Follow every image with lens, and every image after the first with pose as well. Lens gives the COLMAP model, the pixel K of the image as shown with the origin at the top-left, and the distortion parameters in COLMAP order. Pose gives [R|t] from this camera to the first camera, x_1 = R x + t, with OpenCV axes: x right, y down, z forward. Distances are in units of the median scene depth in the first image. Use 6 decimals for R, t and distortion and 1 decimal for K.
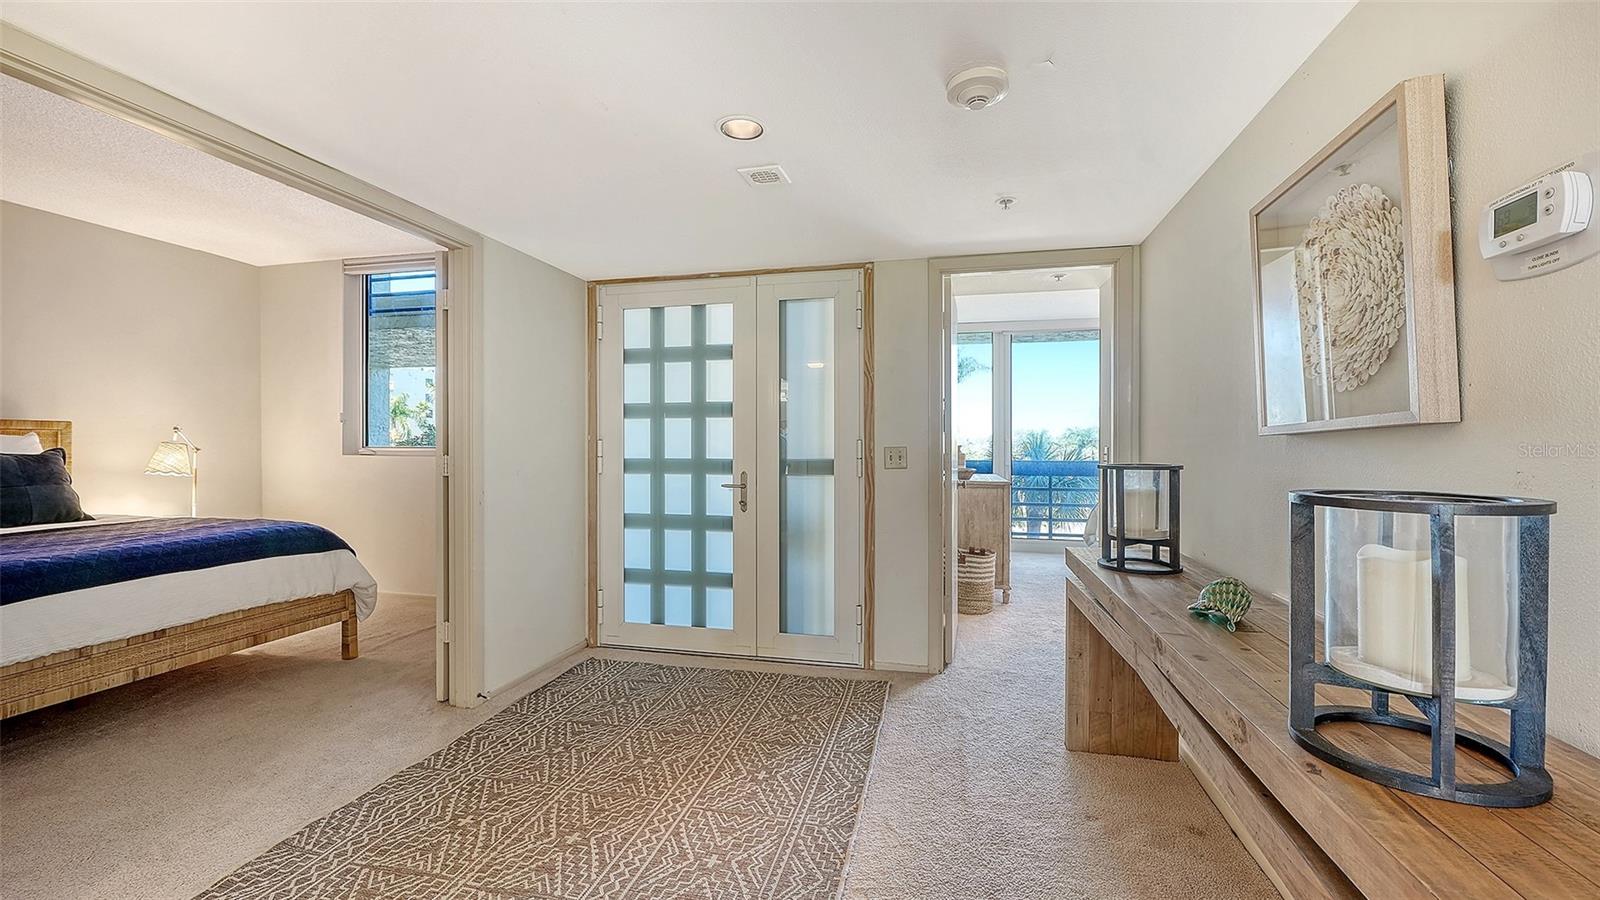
lens RADIAL K [[635.9, 0, 808.6], [0, 635.9, 453.8], [0, 0, 1]] dist [-0.003402, -0.000304]
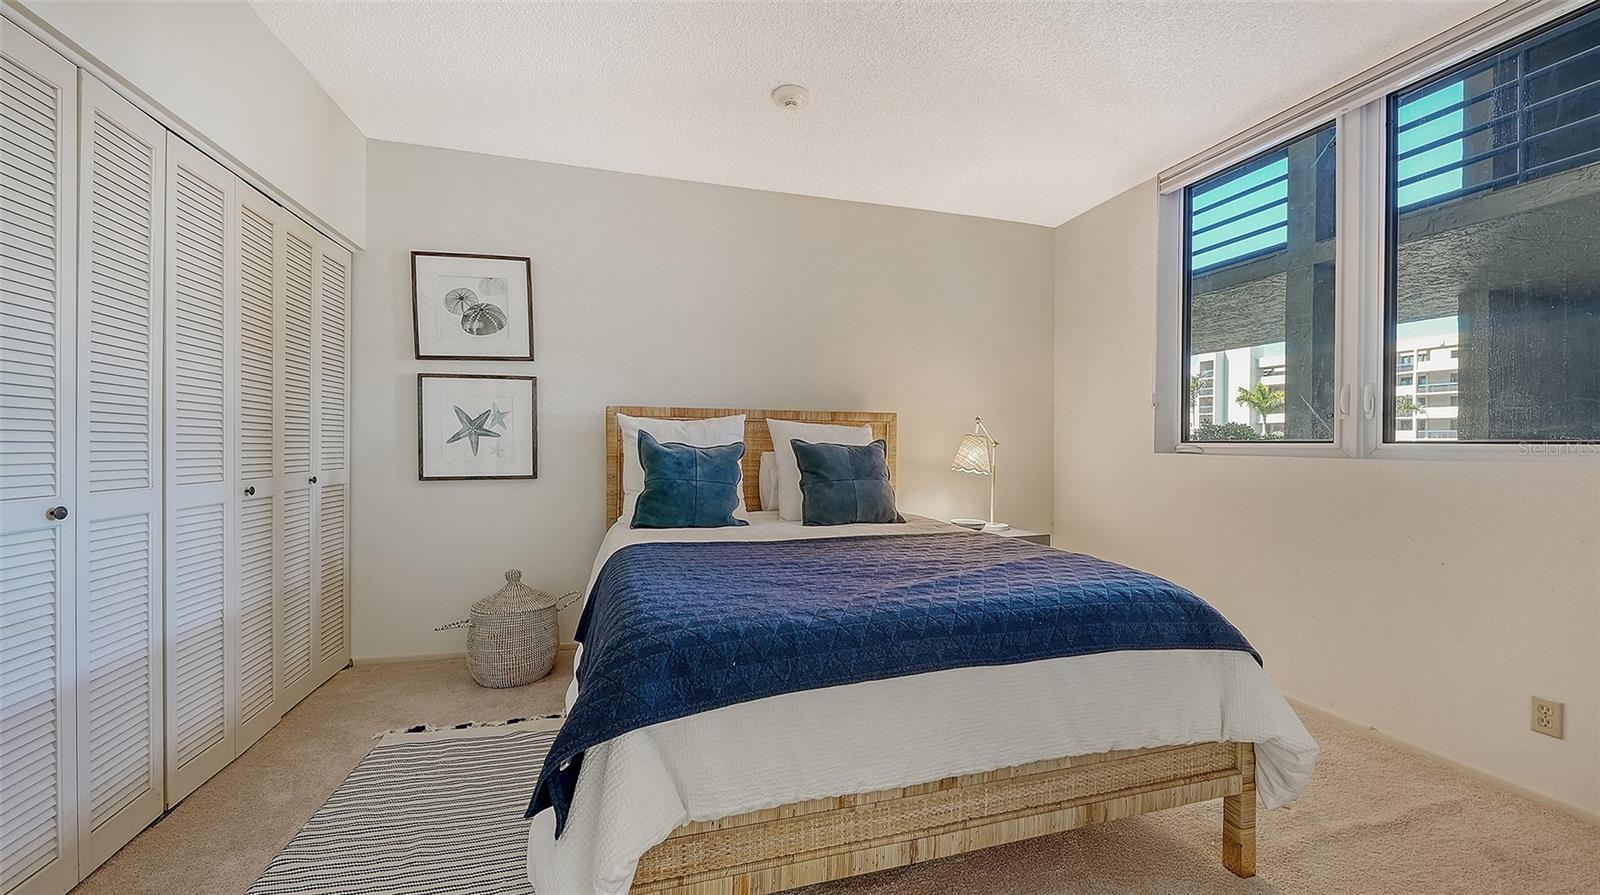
lens RADIAL K [[592.4, 0, 796.2], [0, 592.4, 443.8], [0, 0, 1]] dist [0.000729, -0.000013]
pose [[0.469726, -0.000868, -0.882812, -0.501491], [-0.016876, 0.999808, -0.009963, 0.008185], [0.882651, 0.019578, 0.469621, 0.503422]]
